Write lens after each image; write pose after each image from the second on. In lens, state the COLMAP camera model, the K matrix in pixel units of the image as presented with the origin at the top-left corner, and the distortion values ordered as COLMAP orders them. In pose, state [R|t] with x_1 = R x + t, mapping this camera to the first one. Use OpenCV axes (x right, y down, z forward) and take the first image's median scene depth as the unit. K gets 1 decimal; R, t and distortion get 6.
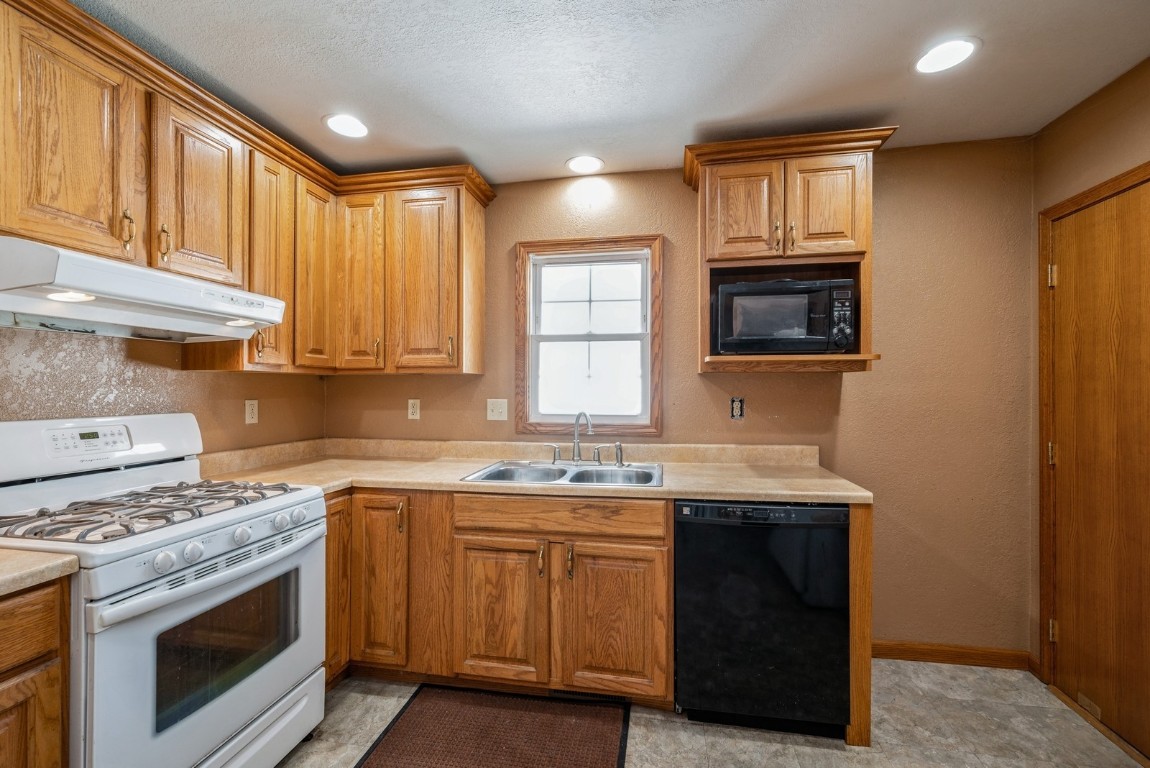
lens RADIAL K [[484.5, 0, 575.0], [0, 484.5, 387.1], [0, 0, 1]] dist [0.010234, -0.000246]
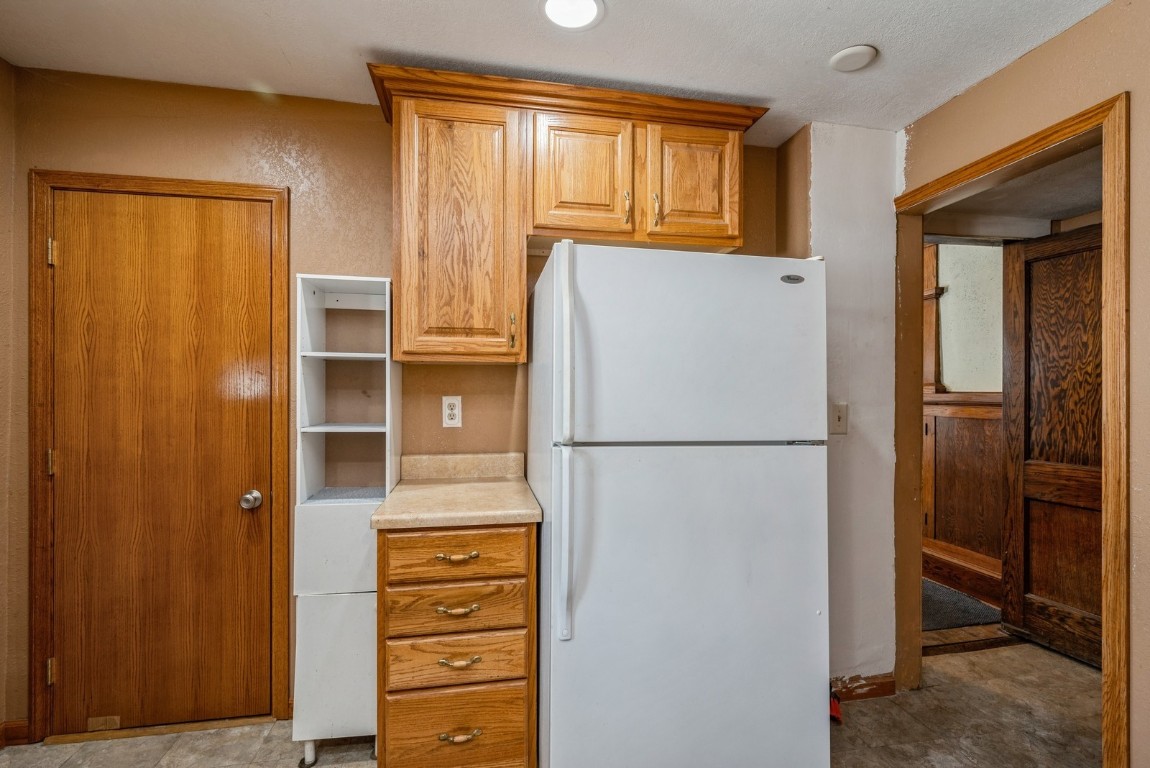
lens RADIAL K [[510.4, 0, 573.1], [0, 510.4, 386.8], [0, 0, 1]] dist [0.002554, 0.000074]
pose [[-0.356623, 0.004139, 0.934239, -0.186570], [-0.001454, 0.999987, -0.004985, 0.009716], [-0.934247, -0.003136, -0.356612, 0.506014]]
